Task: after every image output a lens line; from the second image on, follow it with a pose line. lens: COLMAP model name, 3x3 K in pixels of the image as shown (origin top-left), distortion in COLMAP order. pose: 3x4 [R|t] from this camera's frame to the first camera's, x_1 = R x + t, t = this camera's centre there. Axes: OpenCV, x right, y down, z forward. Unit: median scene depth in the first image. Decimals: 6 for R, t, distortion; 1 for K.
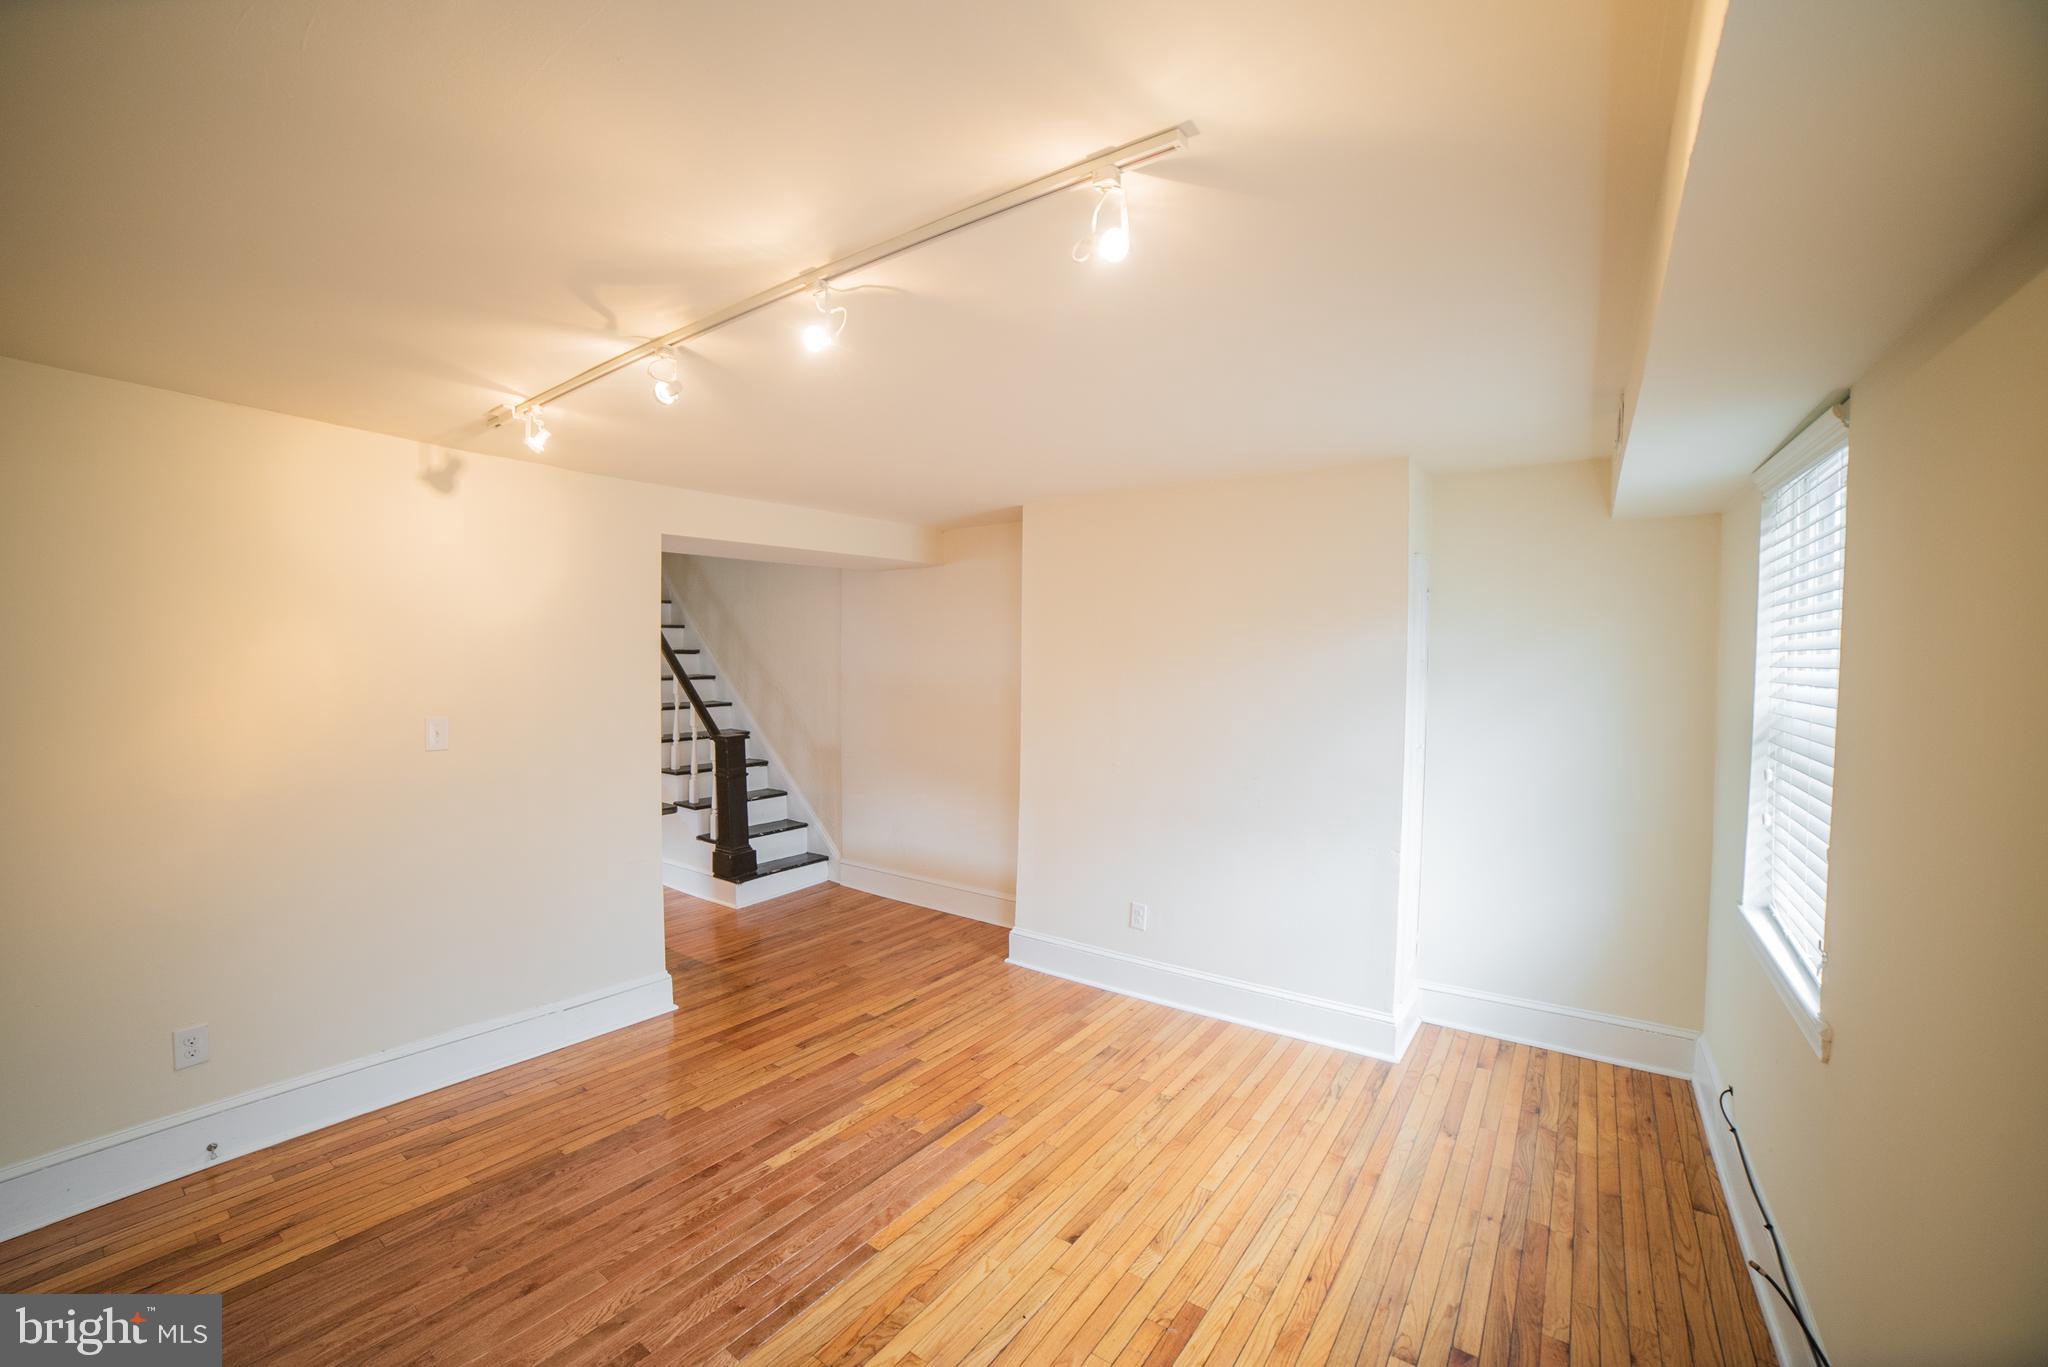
lens RADIAL K [[809.3, 0, 1024.0], [0, 809.3, 683.5], [0, 0, 1]] dist [-0.109929, 0.032274]
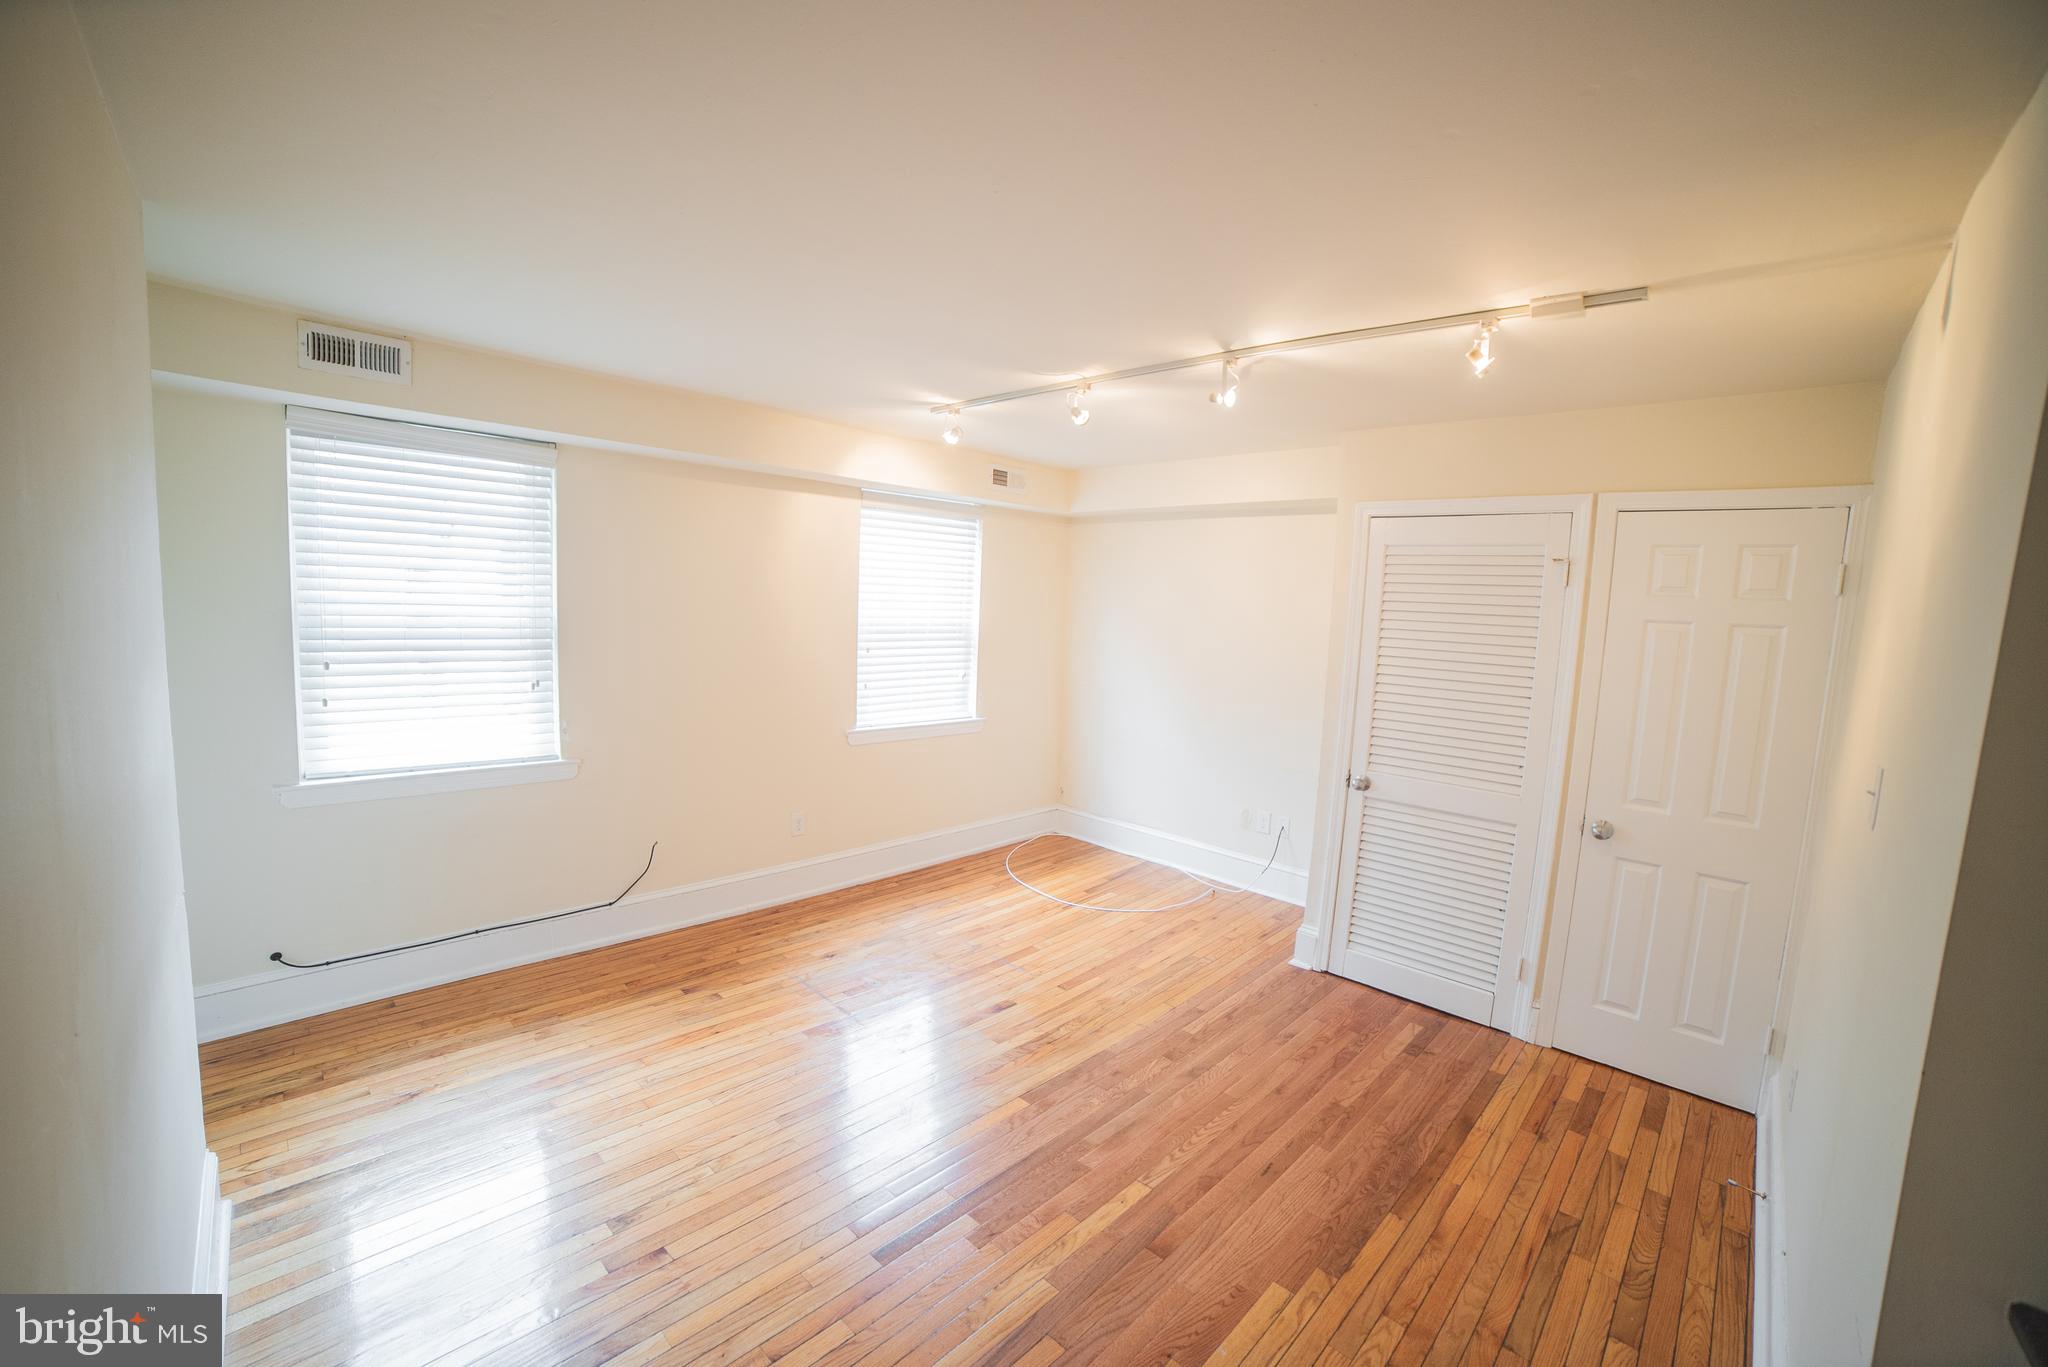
lens RADIAL K [[841.1, 0, 997.2], [0, 841.1, 686.3], [0, 0, 1]] dist [-0.116568, 0.037942]
pose [[-0.983649, -0.068986, 0.166362, -0.256393], [-0.047154, 0.990156, 0.131786, -0.055570], [-0.173816, 0.121787, -0.977219, 1.728816]]
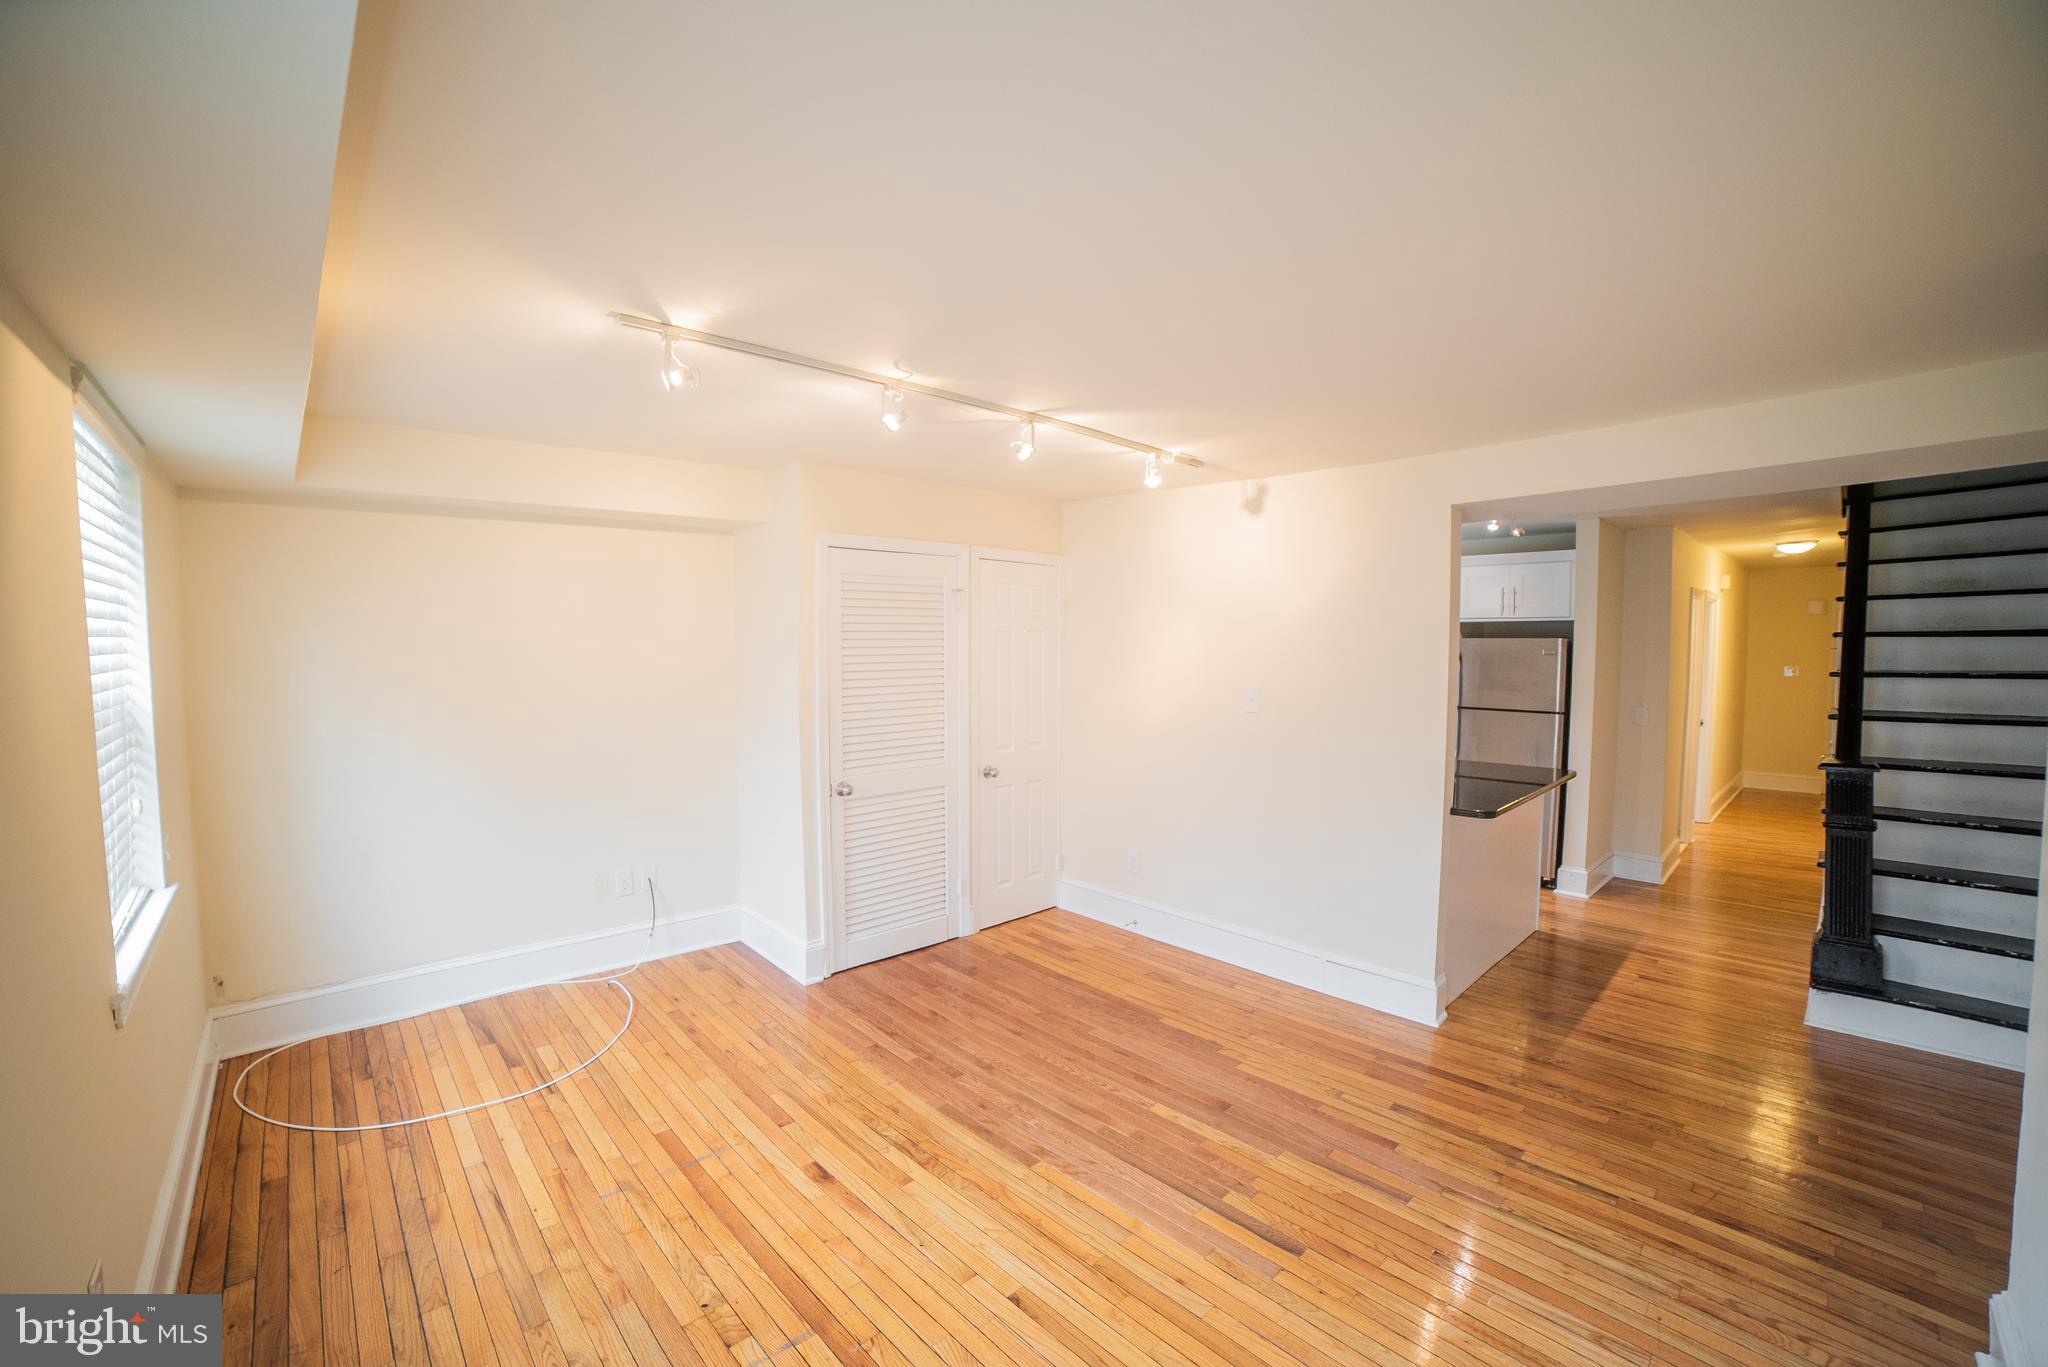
lens RADIAL K [[839.3, 0, 1024.0], [0, 839.3, 683.5], [0, 0, 1]] dist [-0.114803, 0.038118]
pose [[-0.185411, 0.040723, -0.981817, 0.748226], [-0.028937, 0.998481, 0.046879, -0.018461], [0.982235, 0.037103, -0.183951, 0.934811]]
